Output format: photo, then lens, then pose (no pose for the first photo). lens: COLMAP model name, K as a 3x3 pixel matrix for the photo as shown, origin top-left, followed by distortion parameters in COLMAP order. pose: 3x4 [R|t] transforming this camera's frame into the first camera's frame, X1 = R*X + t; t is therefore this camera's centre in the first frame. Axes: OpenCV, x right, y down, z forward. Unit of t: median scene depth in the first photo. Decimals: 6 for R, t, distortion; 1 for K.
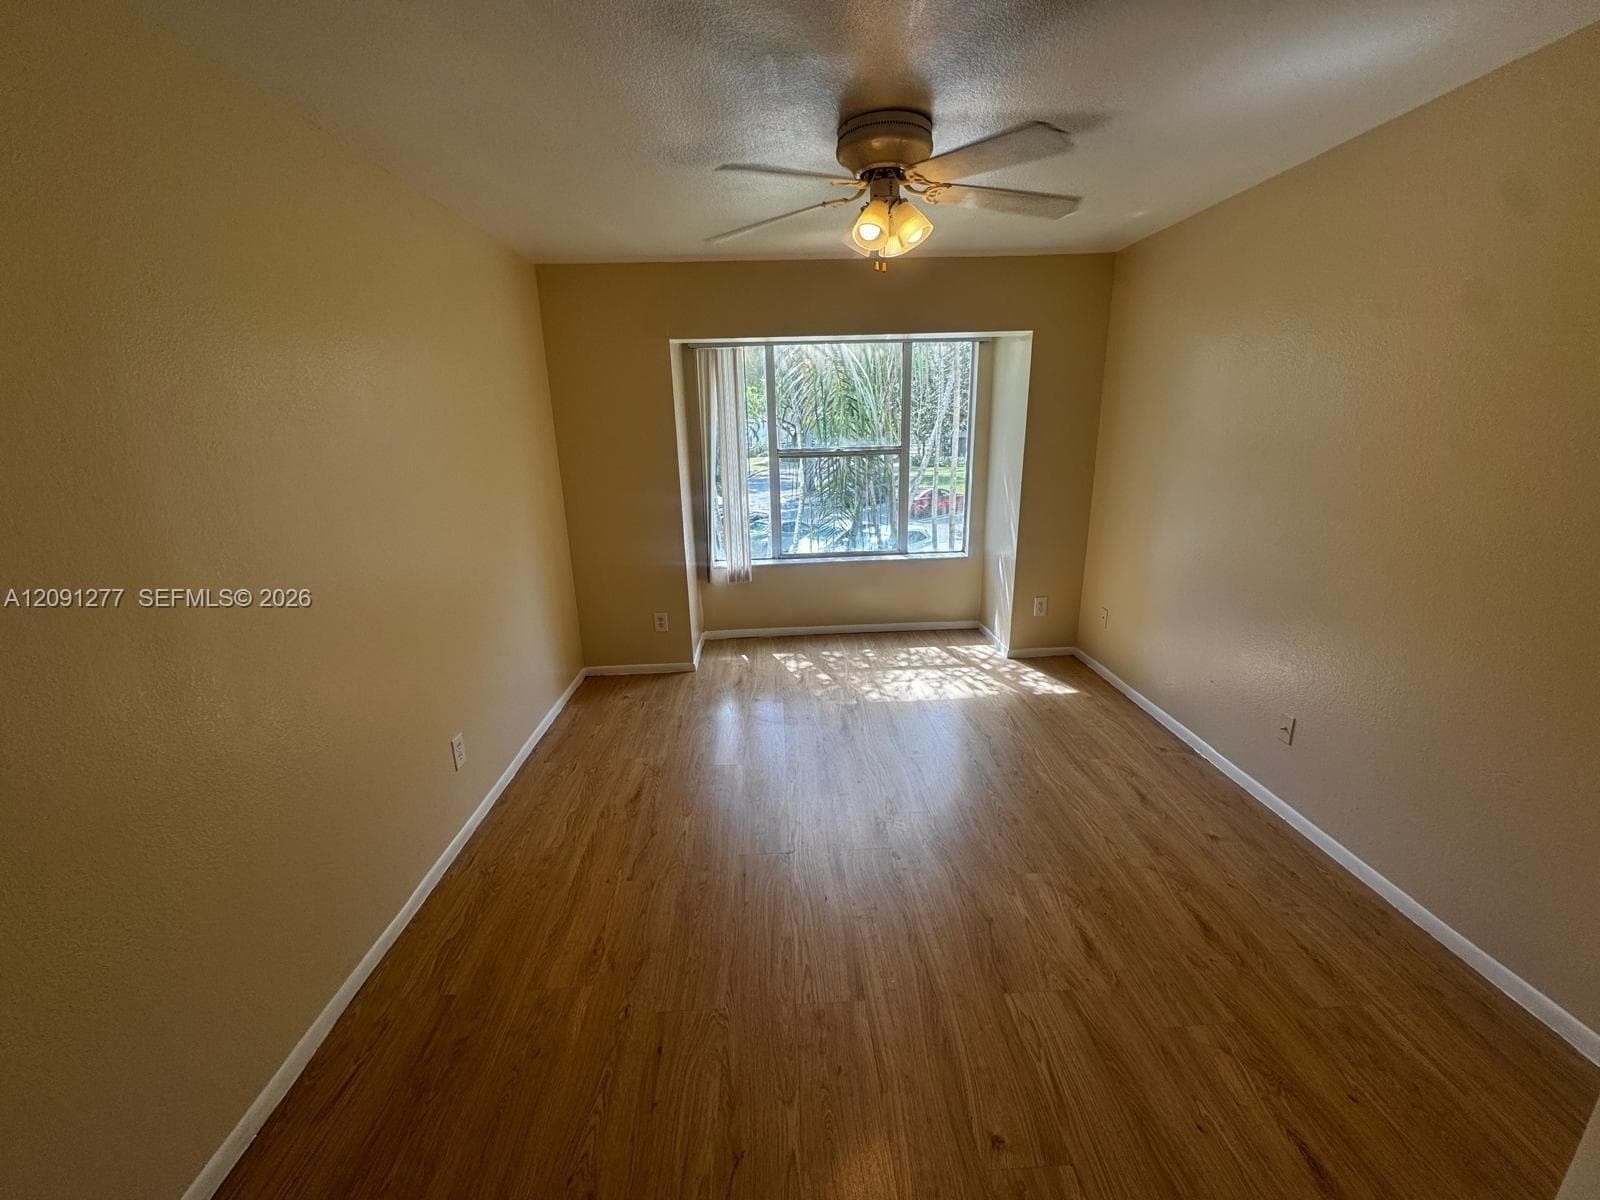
lens RADIAL K [[640.5, 0, 806.6], [0, 640.5, 599.5], [0, 0, 1]] dist [-0.001206, 0.000321]
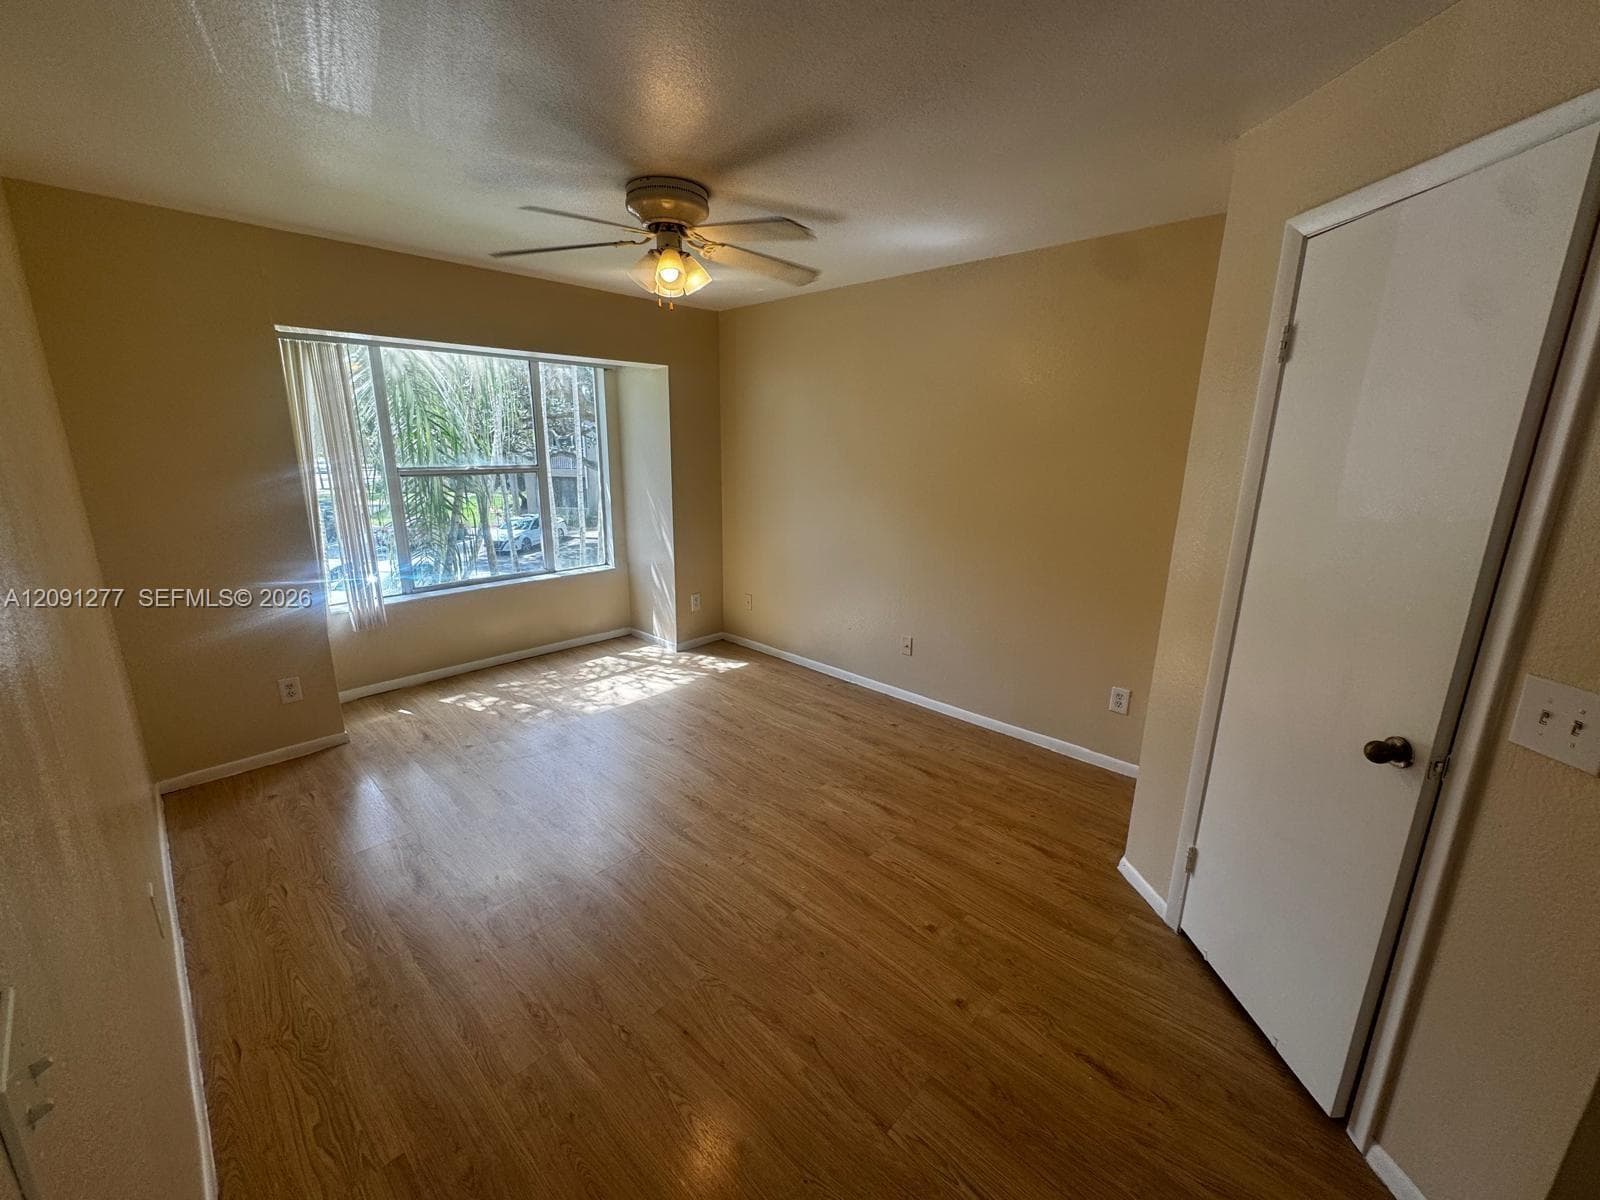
lens RADIAL K [[640.5, 0, 798.7], [0, 640.5, 603.3], [0, 0, 1]] dist [-0.001206, 0.000321]
pose [[0.719871, -0.140144, 0.679813, -0.298741], [0.159540, 0.986590, 0.034446, 0.003178], [-0.675524, 0.083661, 0.732576, 0.022505]]
